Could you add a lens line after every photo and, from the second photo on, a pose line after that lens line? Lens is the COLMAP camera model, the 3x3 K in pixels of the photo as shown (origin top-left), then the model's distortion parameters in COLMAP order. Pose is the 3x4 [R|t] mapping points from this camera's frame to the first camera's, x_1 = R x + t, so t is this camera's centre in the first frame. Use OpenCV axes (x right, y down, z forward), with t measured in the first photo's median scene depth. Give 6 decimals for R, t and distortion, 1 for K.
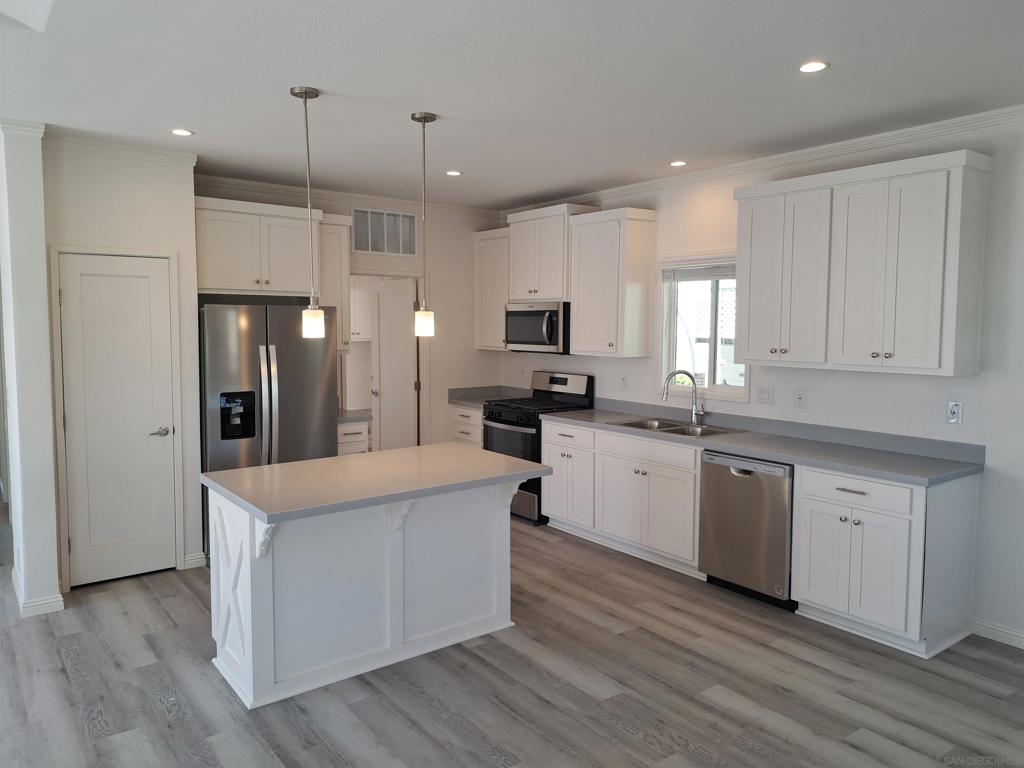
lens RADIAL K [[735.4, 0, 513.7], [0, 735.4, 381.3], [0, 0, 1]] dist [0.068053, -0.056500]
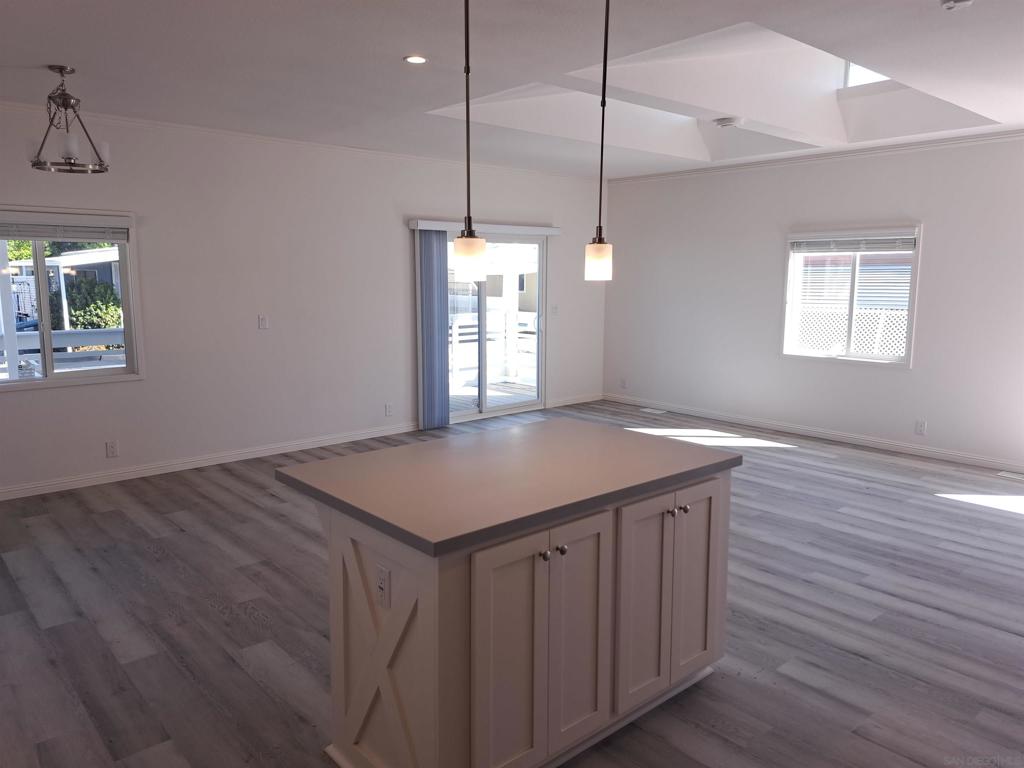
lens RADIAL K [[735.4, 0, 514.9], [0, 735.4, 374.6], [0, 0, 1]] dist [0.068053, -0.056500]
pose [[-0.997056, 0.005667, -0.076464, -0.118717], [-0.011426, 0.975147, 0.221265, -0.126110], [0.075817, 0.221488, -0.972211, 1.678883]]
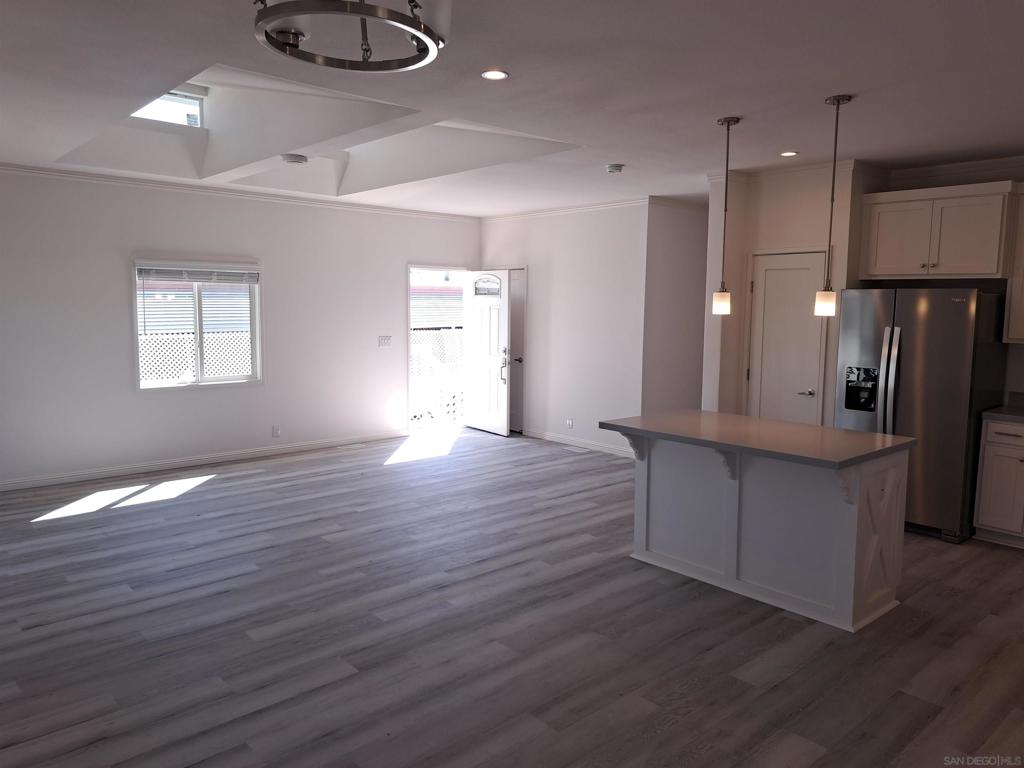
lens RADIAL K [[735.4, 0, 504.0], [0, 735.4, 377.6], [0, 0, 1]] dist [0.068053, -0.056500]
pose [[0.079034, 0.102482, -0.991590, 0.927933], [-0.094860, 0.990961, 0.094856, -0.034841], [0.992348, 0.086565, 0.088041, 0.498121]]
